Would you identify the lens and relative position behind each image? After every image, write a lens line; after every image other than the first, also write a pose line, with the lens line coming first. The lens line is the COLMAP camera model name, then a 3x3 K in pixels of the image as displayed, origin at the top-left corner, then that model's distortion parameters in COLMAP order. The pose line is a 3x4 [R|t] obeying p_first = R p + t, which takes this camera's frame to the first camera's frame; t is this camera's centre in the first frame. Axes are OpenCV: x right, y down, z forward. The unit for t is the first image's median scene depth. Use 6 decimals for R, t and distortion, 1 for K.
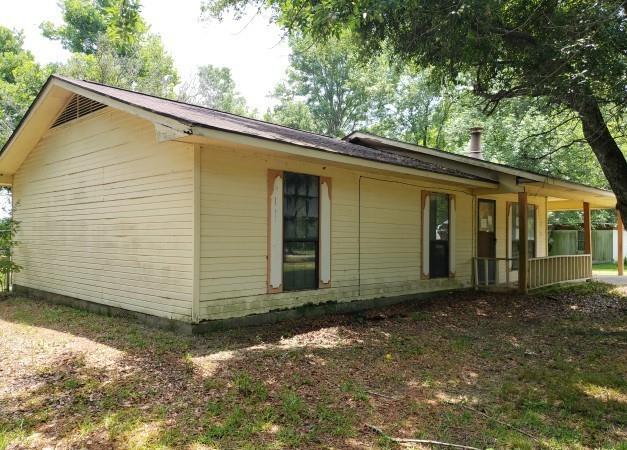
lens RADIAL K [[506.3, 0, 313.8], [0, 506.3, 238.3], [0, 0, 1]] dist [0.049597, -0.009399]
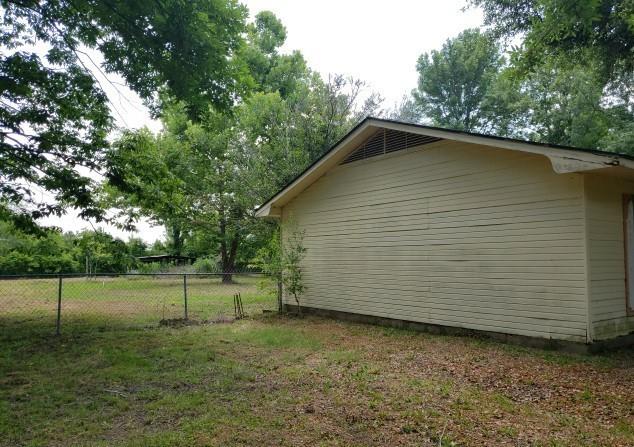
lens RADIAL K [[508.3, 0, 316.4], [0, 508.3, 243.1], [0, 0, 1]] dist [0.037232, -0.000267]
pose [[0.980932, -0.016654, -0.193639, -0.500460], [0.009846, 0.999301, -0.036069, -0.006216], [0.194104, 0.033475, 0.980410, -0.138175]]
